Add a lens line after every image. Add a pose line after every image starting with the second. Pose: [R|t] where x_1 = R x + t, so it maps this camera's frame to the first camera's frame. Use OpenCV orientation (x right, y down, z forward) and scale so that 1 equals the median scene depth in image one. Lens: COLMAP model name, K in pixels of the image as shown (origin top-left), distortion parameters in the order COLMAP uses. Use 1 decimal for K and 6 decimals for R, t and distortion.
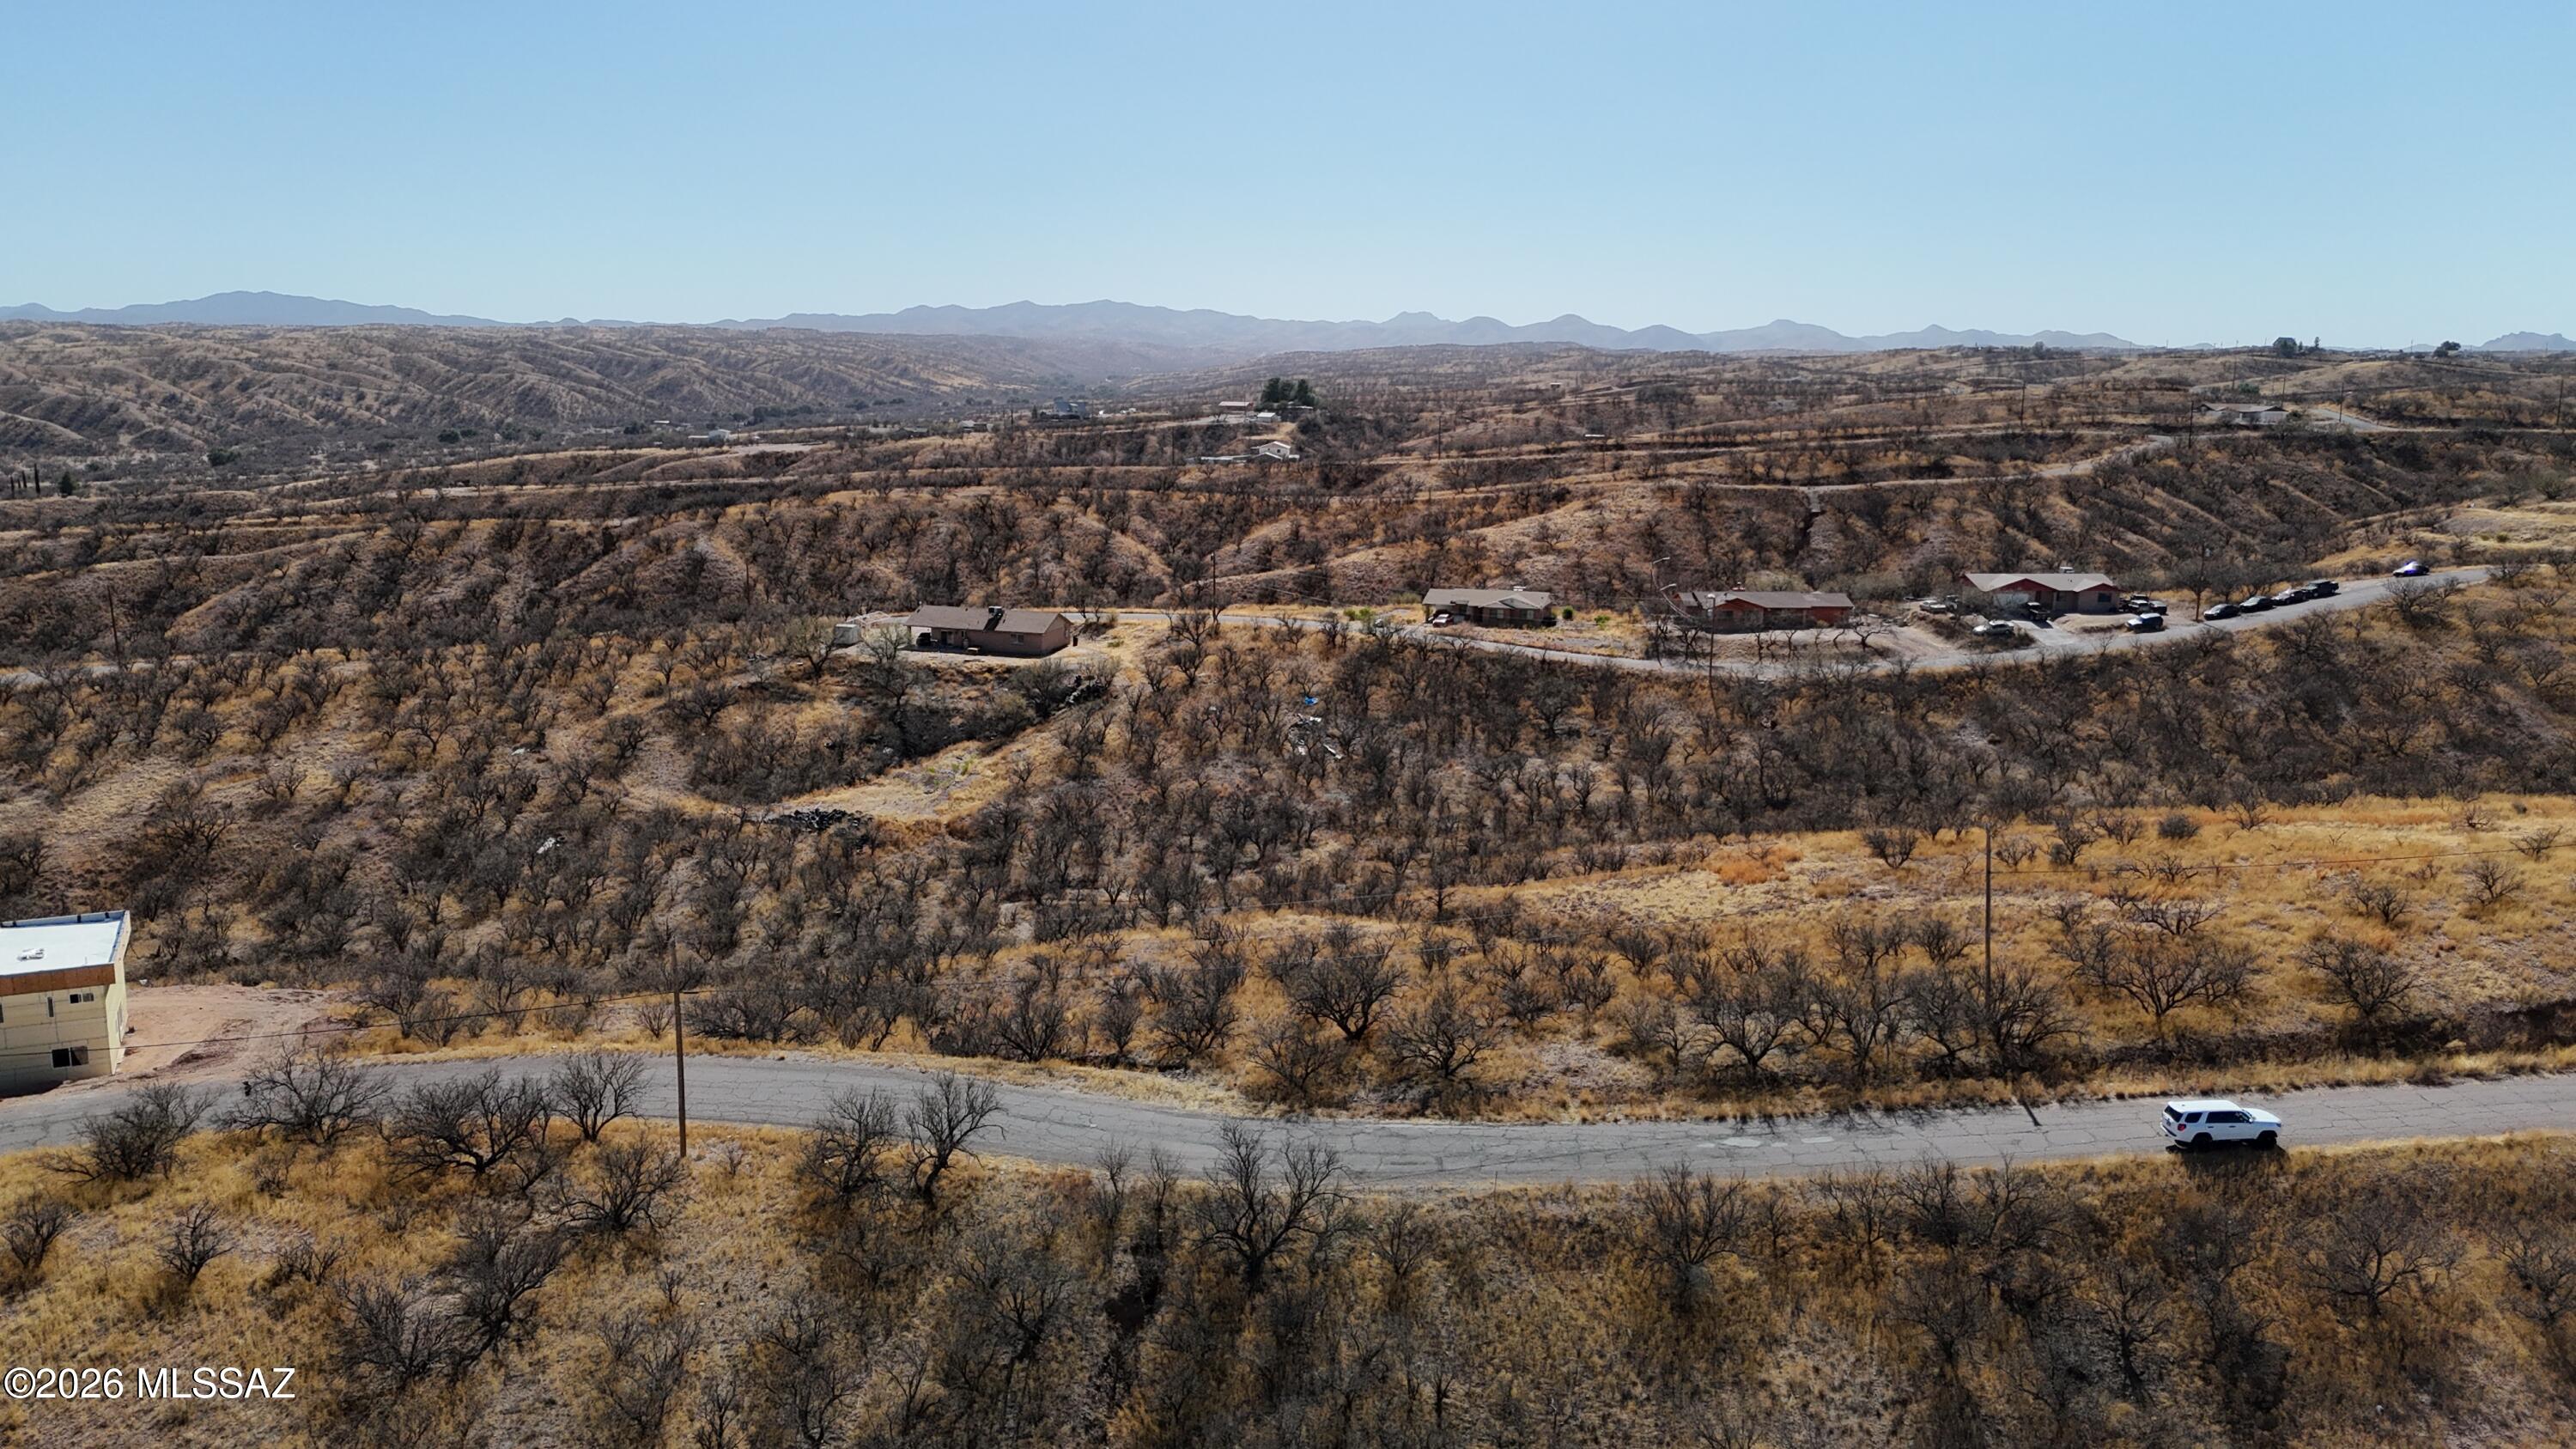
lens RADIAL K [[1877.7, 0, 1280.3], [0, 1877.7, 720.1], [0, 0, 1]] dist [0.069233, -0.059167]
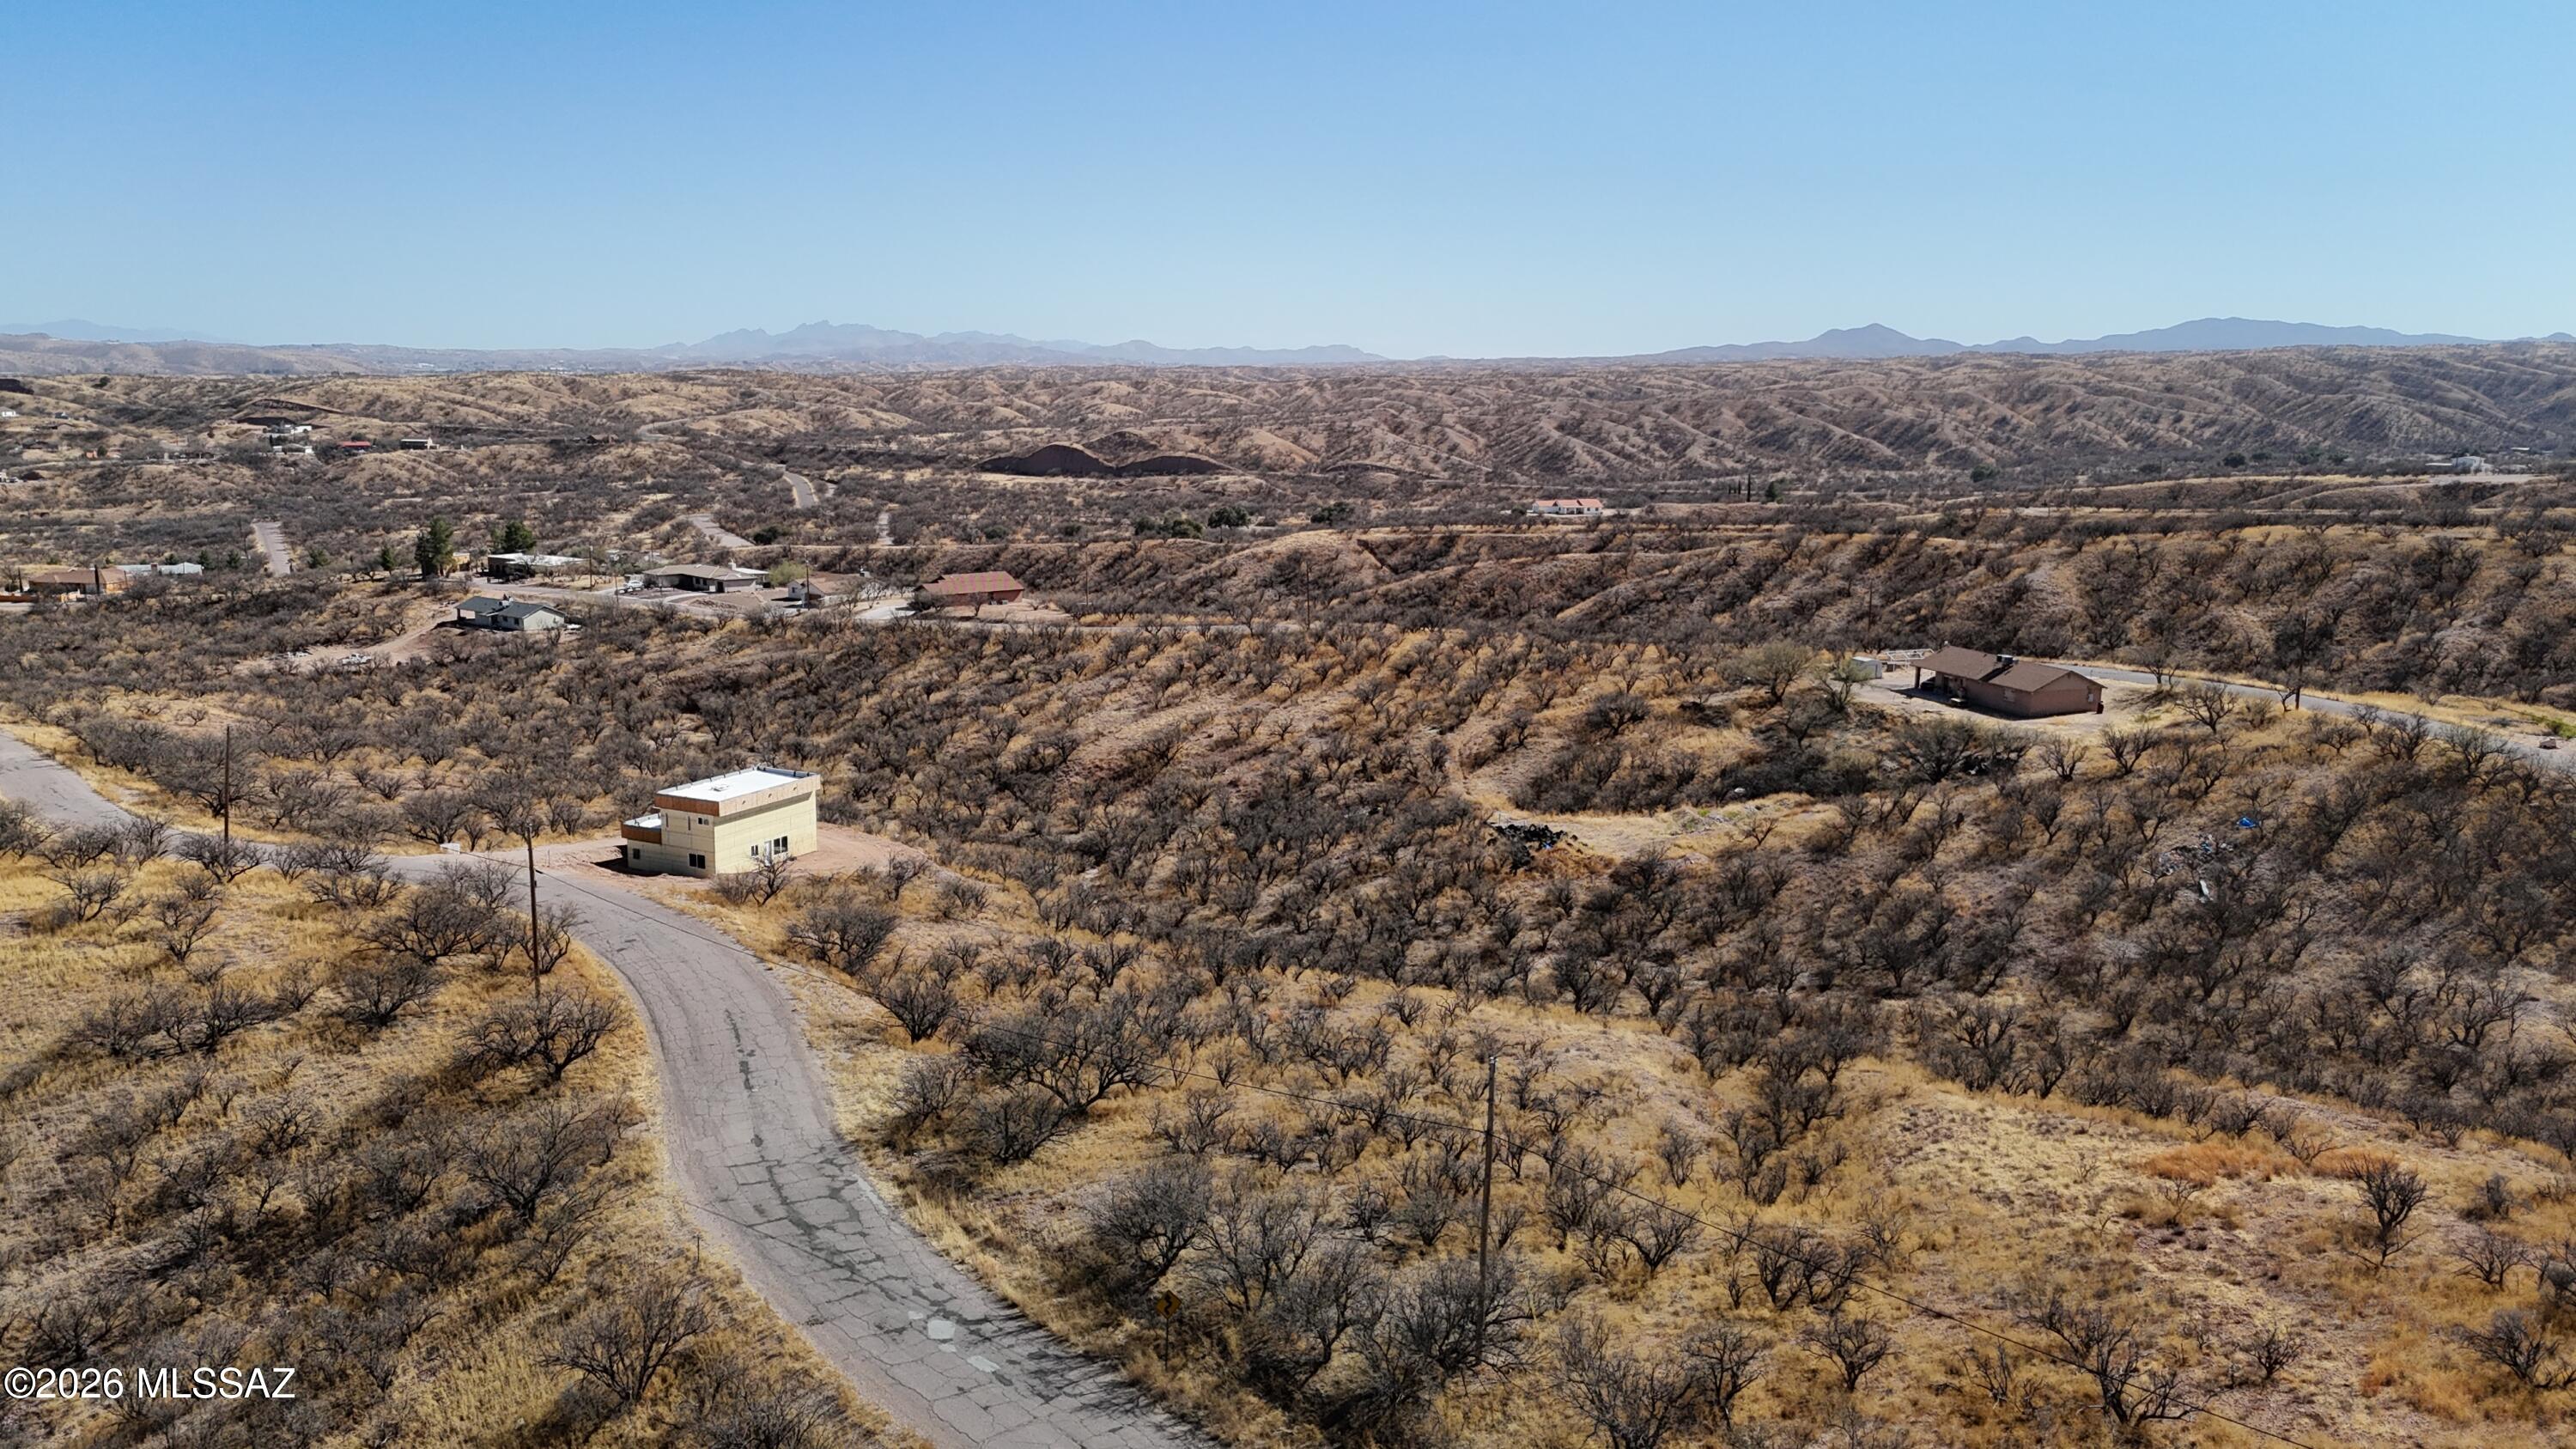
lens RADIAL K [[1877.7, 0, 1279.8], [0, 1877.7, 726.0], [0, 0, 1]] dist [0.069233, -0.059167]
pose [[0.591951, 0.139931, -0.793734, 0.387880], [-0.147183, 0.987021, 0.064240, -0.041405], [0.792421, 0.078797, 0.604863, 0.257656]]
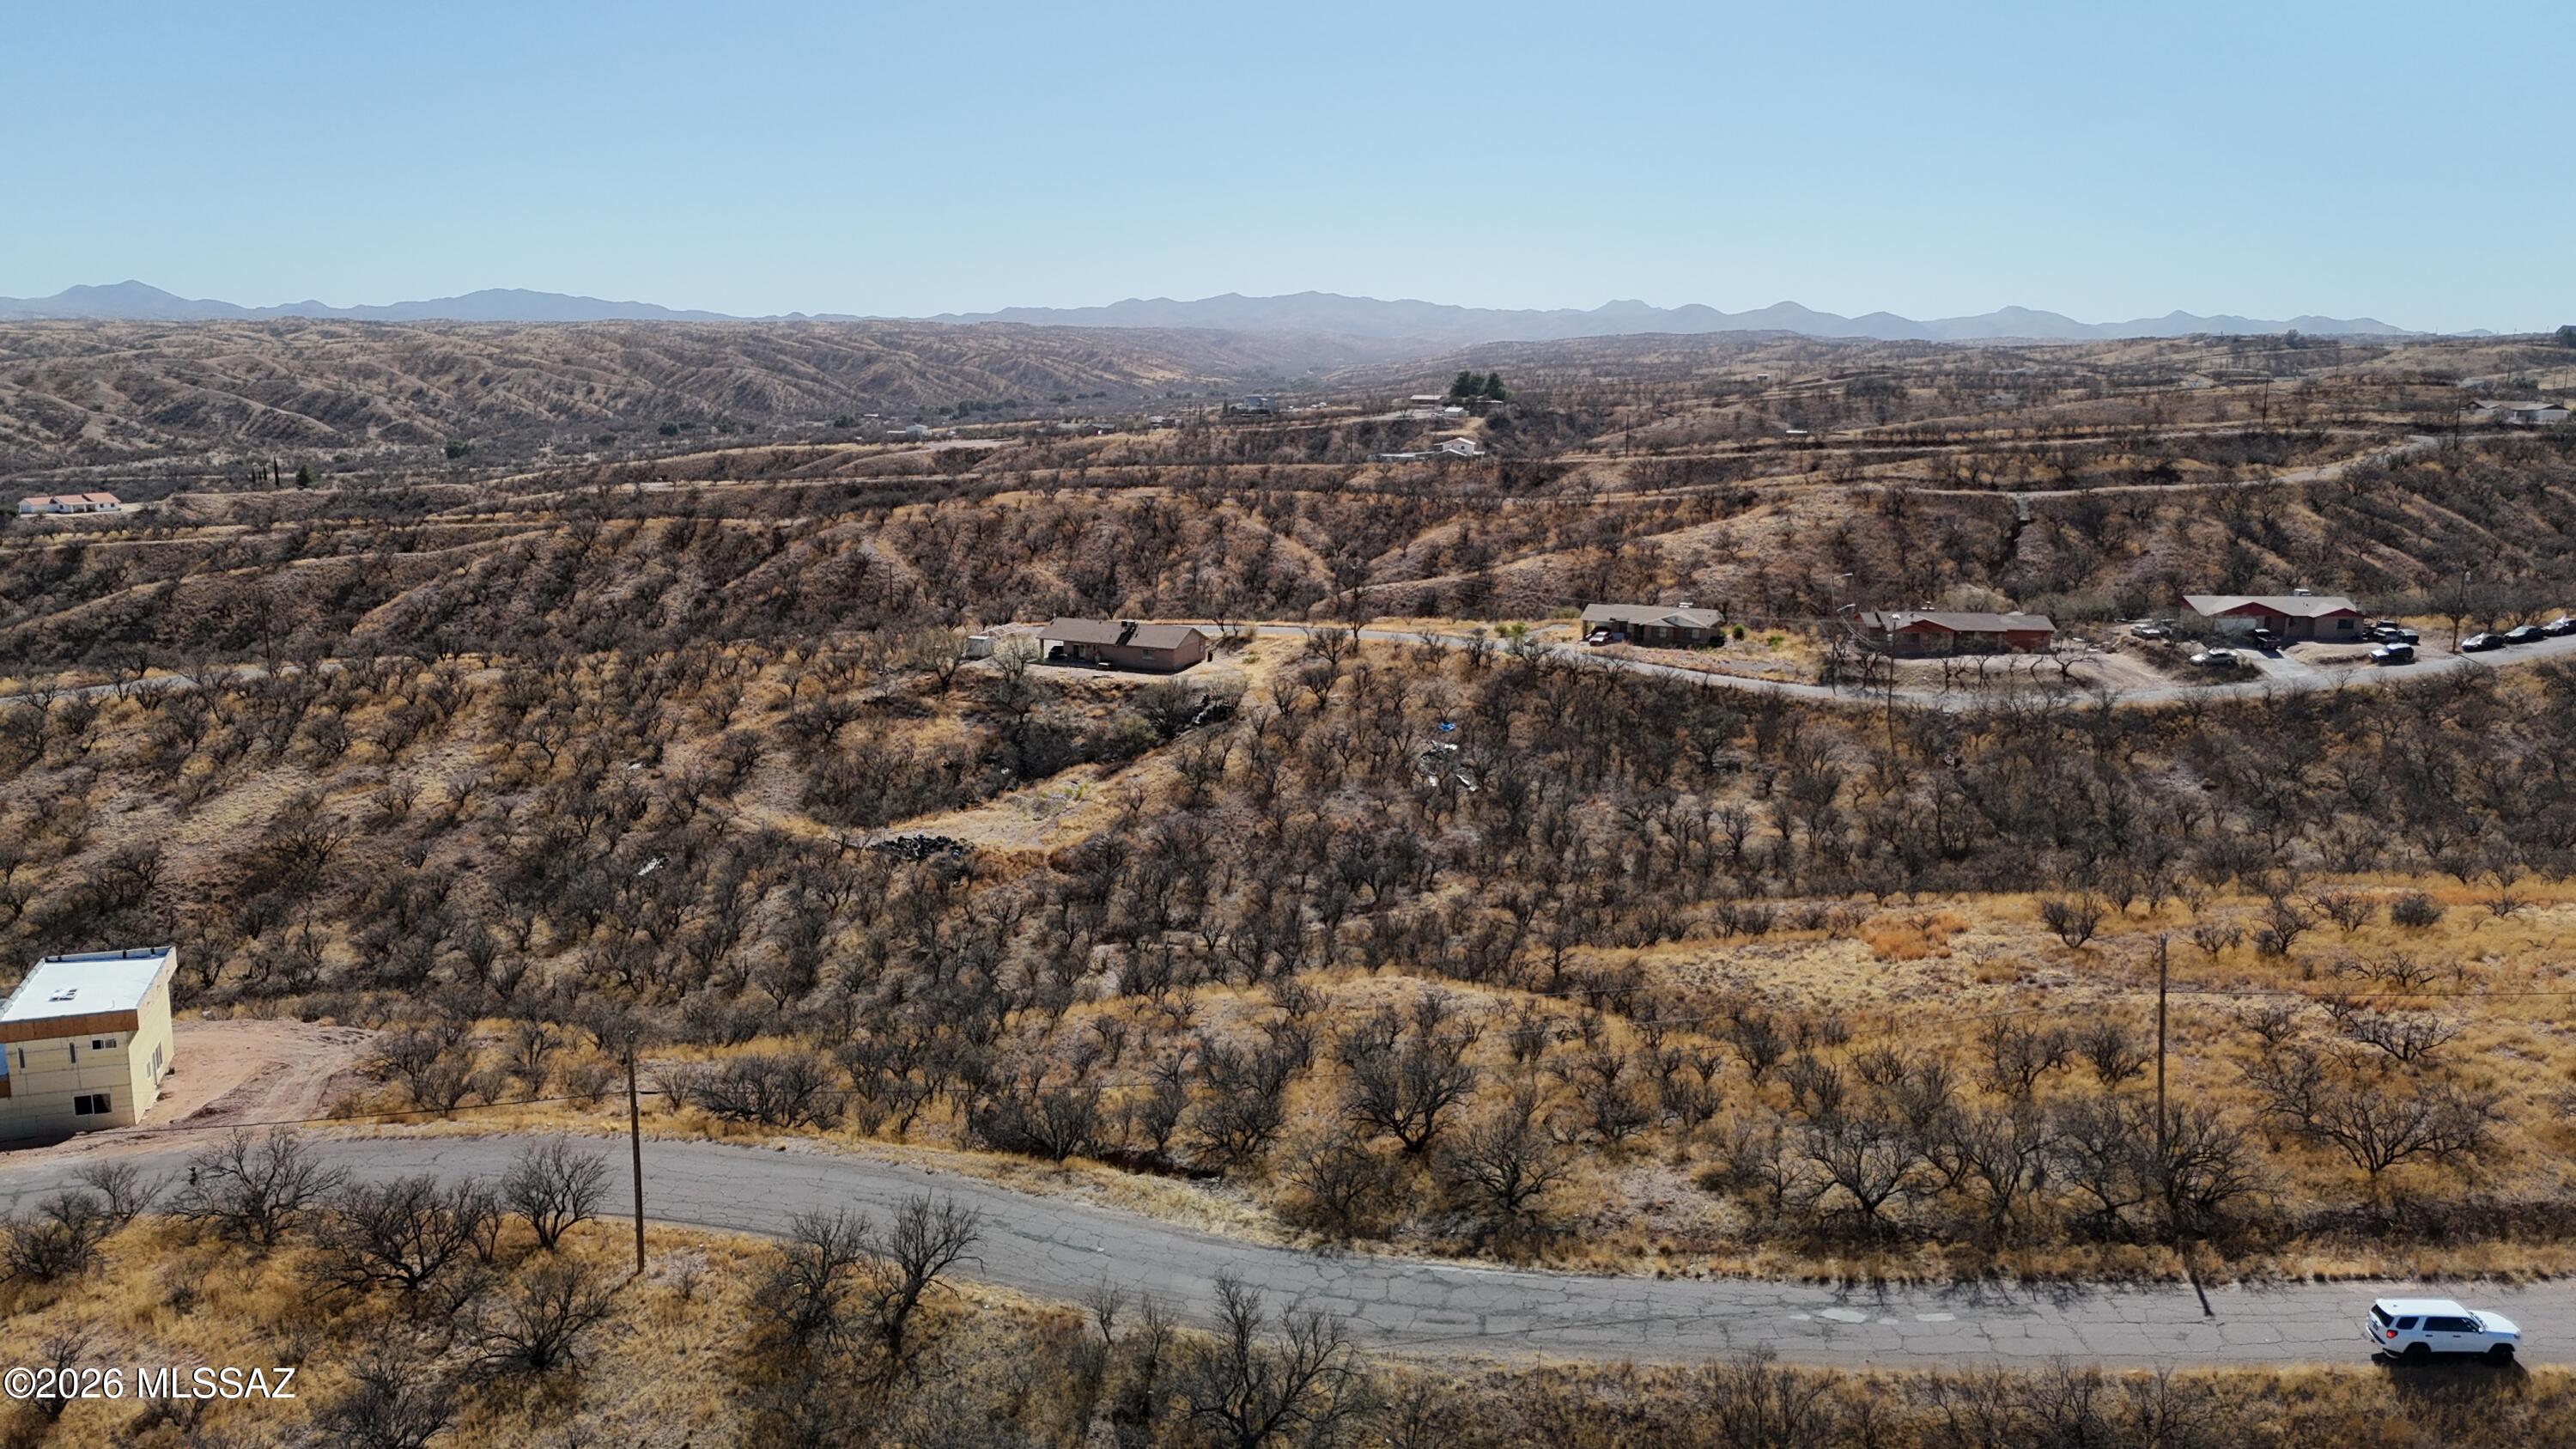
lens RADIAL K [[1877.7, 0, 1279.2], [0, 1877.7, 719.0], [0, 0, 1]] dist [0.069233, -0.059167]
pose [[0.994230, 0.018471, -0.105665, 0.032864], [-0.018021, 0.999824, 0.005208, -0.018319], [0.105743, -0.003274, 0.994388, 0.054845]]
